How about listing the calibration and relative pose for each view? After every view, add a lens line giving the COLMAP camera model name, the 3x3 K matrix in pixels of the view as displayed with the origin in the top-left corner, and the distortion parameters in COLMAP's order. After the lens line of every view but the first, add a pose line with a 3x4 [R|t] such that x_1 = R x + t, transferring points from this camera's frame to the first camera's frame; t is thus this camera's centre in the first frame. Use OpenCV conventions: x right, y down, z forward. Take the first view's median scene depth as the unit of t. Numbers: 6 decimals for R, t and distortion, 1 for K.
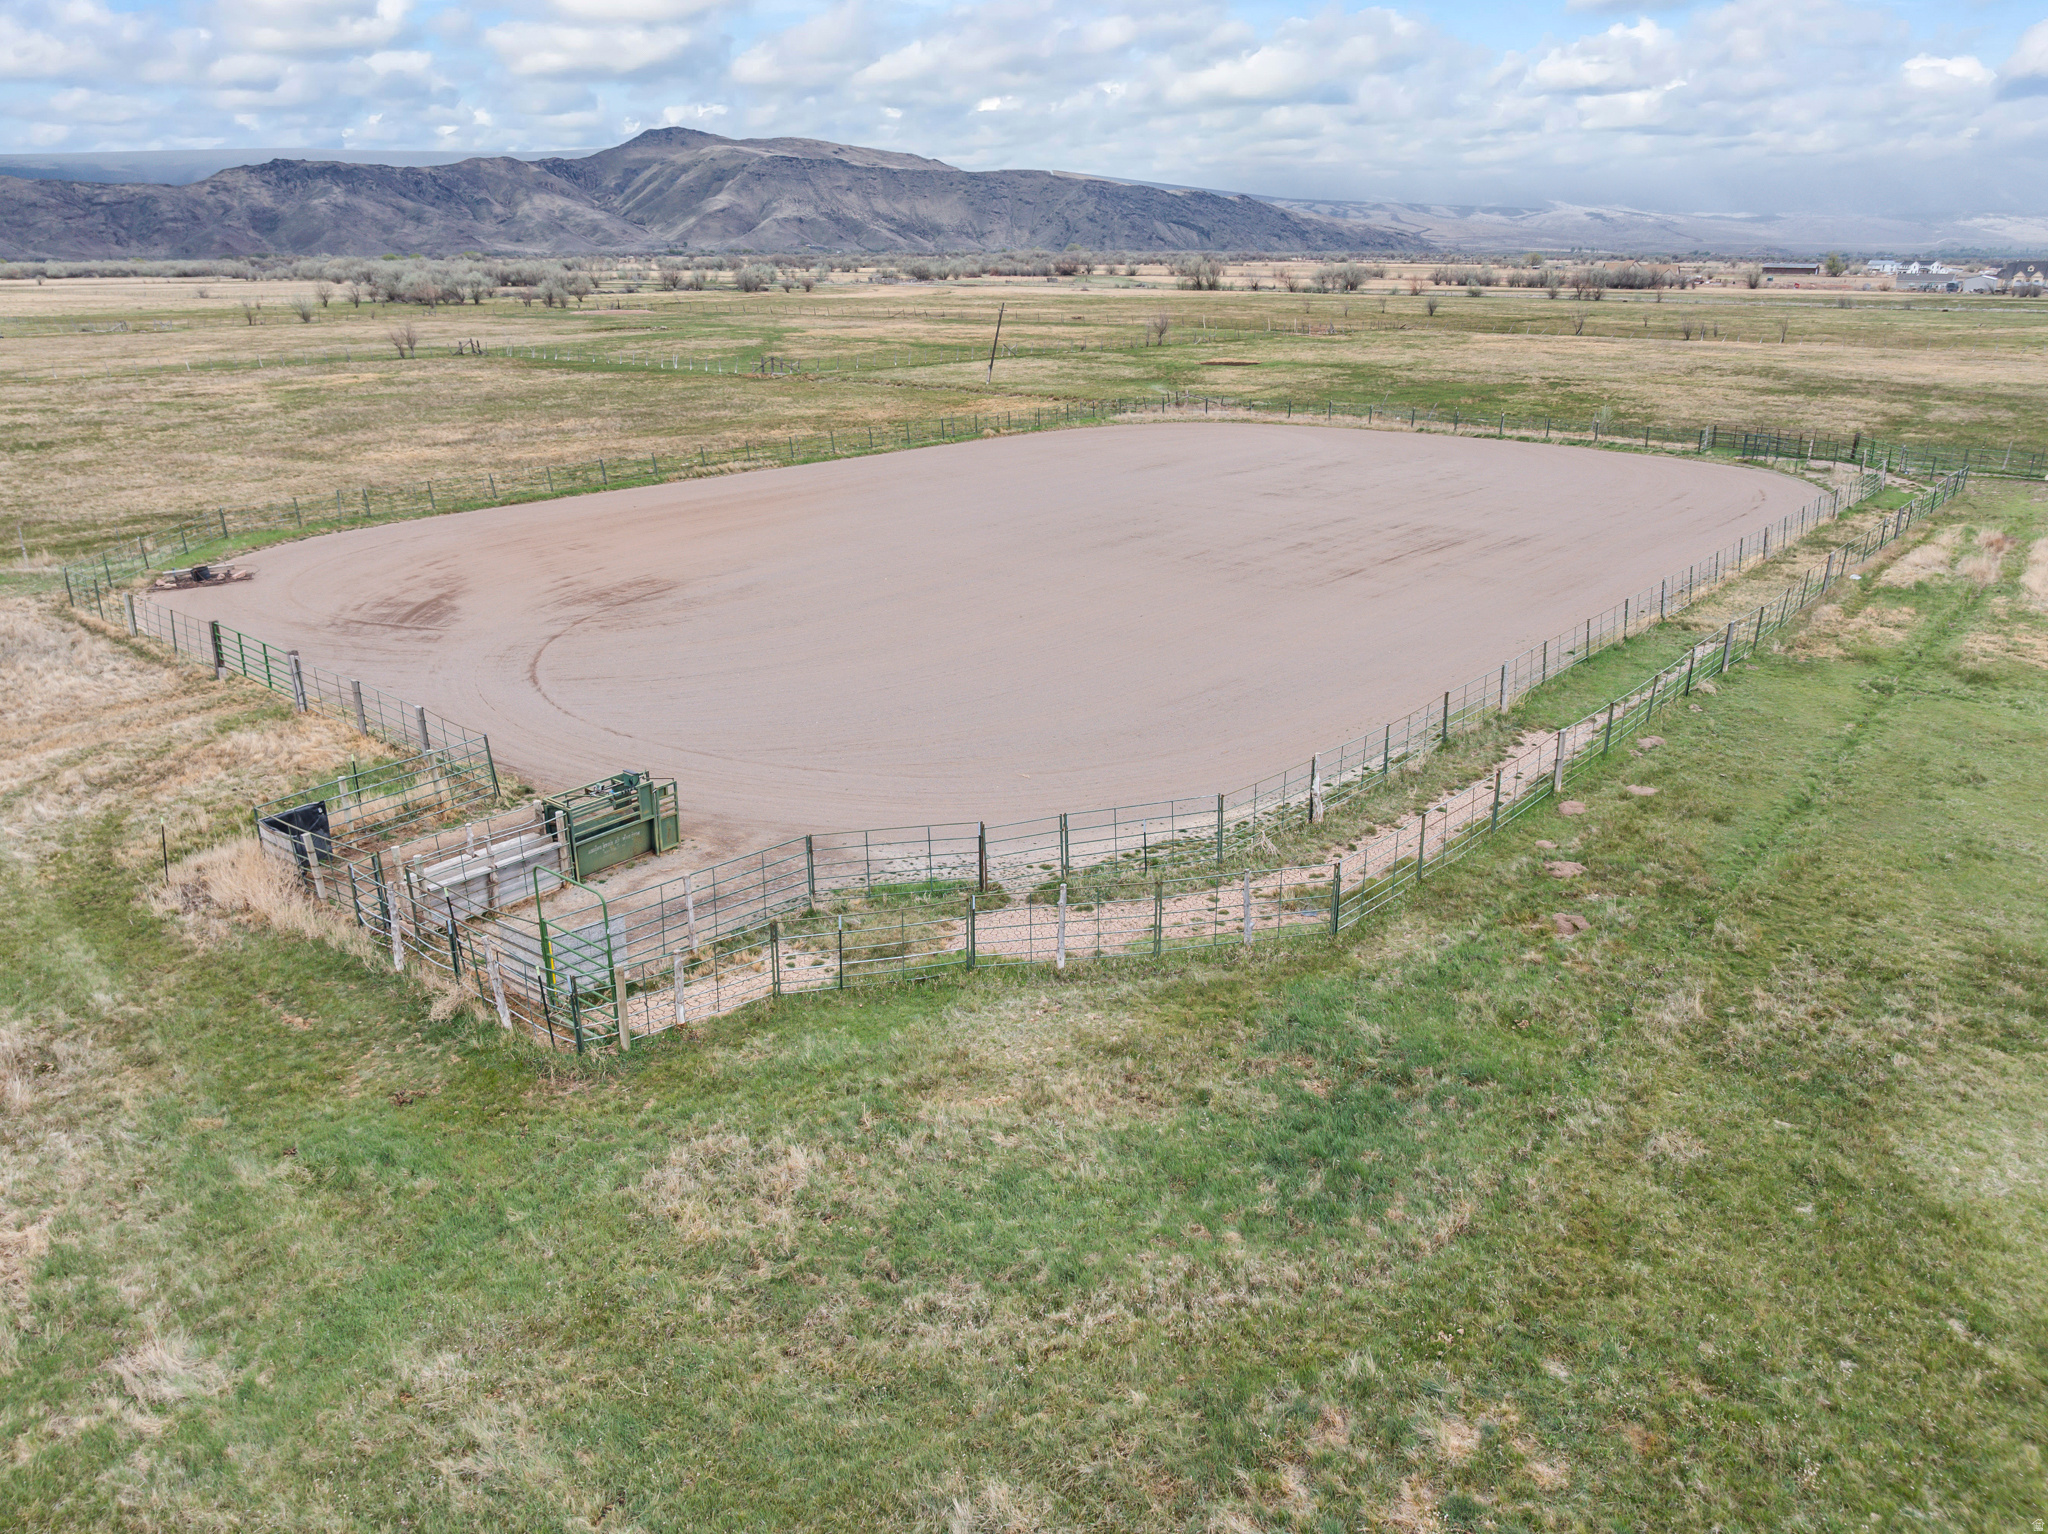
lens RADIAL K [[1440.7, 0, 1032.1], [0, 1440.7, 756.9], [0, 0, 1]] dist [-0.042202, 0.003686]
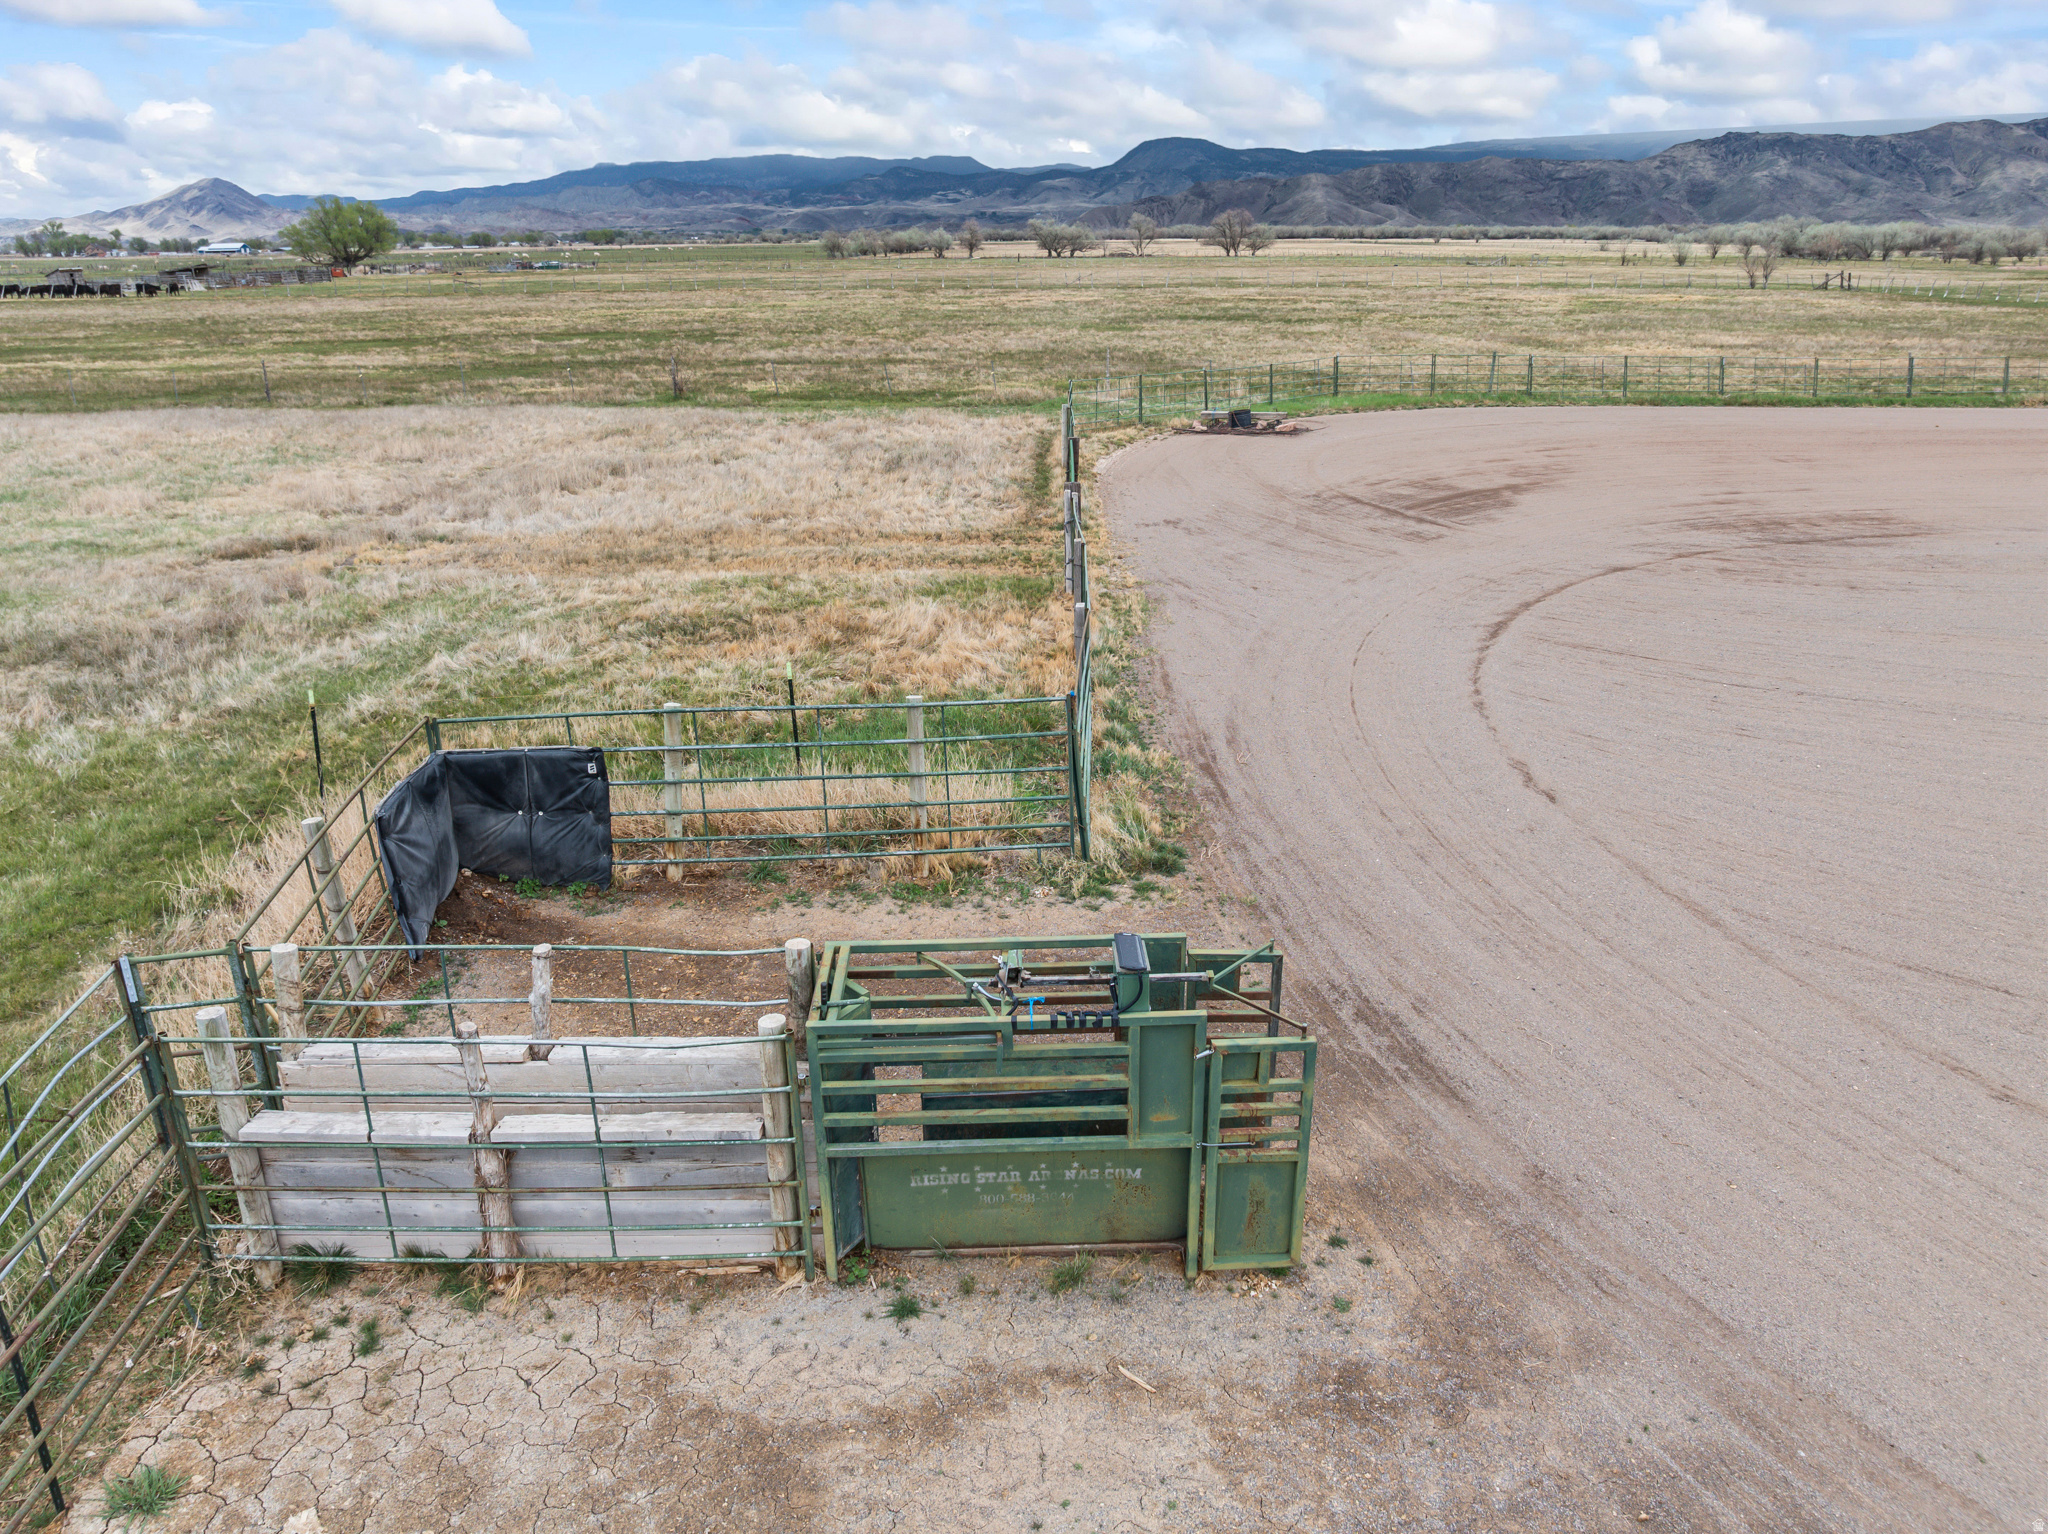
lens RADIAL K [[1446.1, 0, 1031.1], [0, 1446.1, 762.8], [0, 0, 1]] dist [-0.067874, 0.044719]
pose [[0.633696, 0.262080, -0.727835, -0.111539], [-0.248091, 0.960018, 0.129682, -0.047970], [0.732721, 0.098391, 0.673379, 0.783201]]
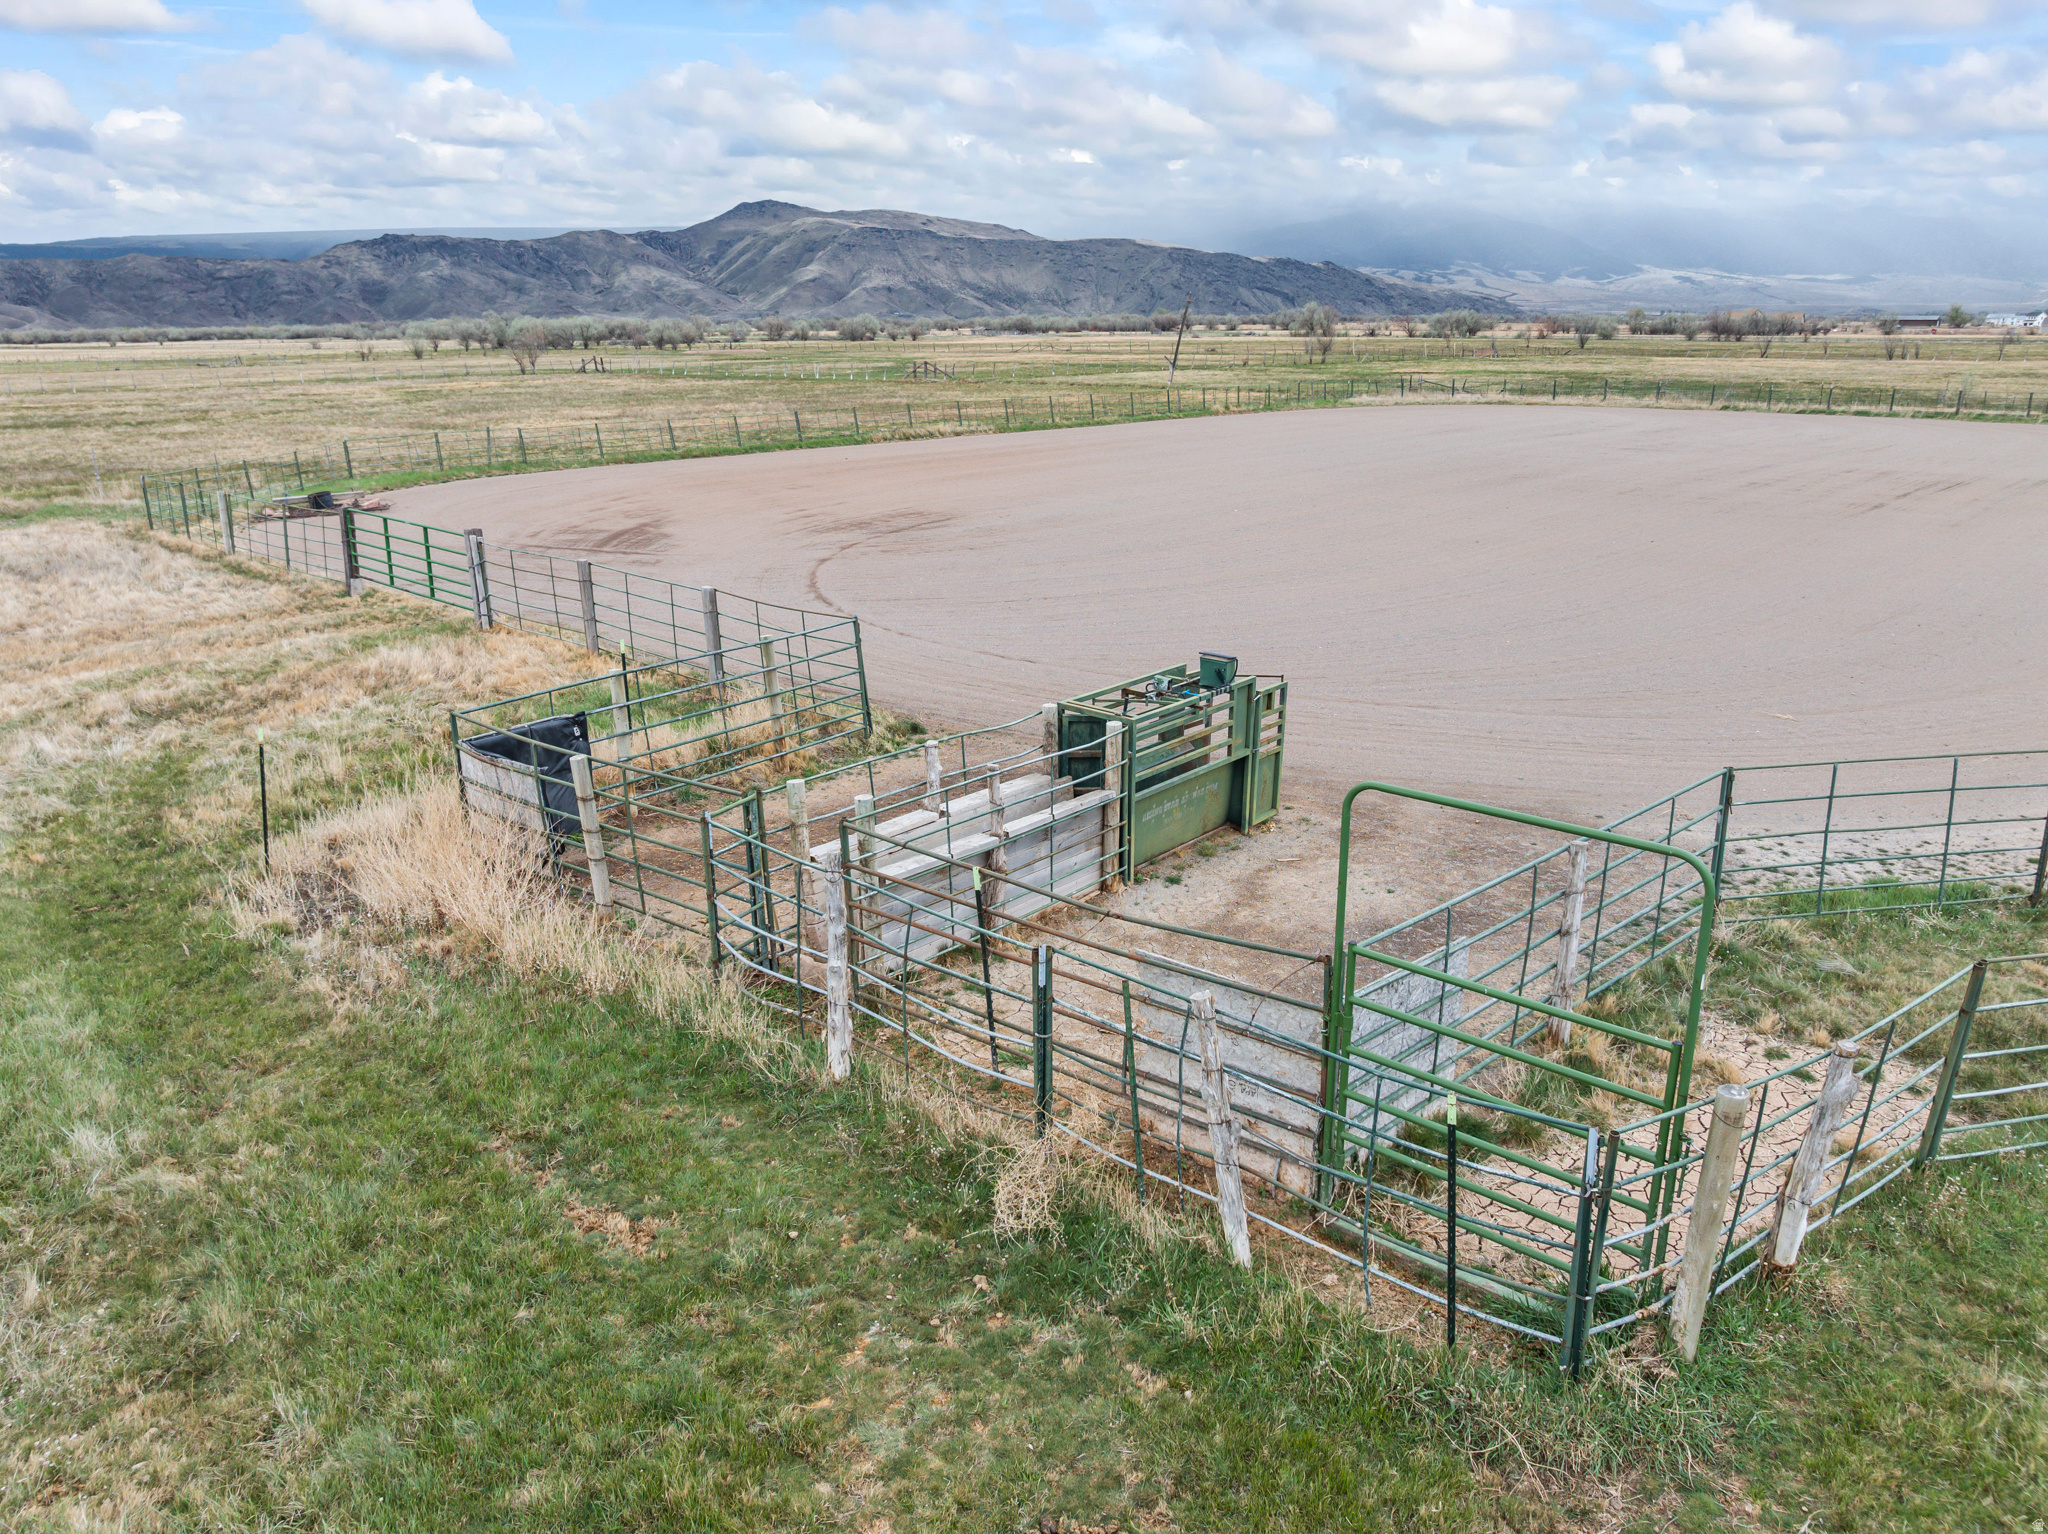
lens RADIAL K [[1436.6, 0, 1033.6], [0, 1436.6, 759.0], [0, 0, 1]] dist [-0.024521, -0.025827]
pose [[0.998523, 0.008323, -0.053695, -0.303163], [-0.010574, 0.999071, -0.041777, 0.063520], [0.053298, 0.042283, 0.997683, 0.495953]]
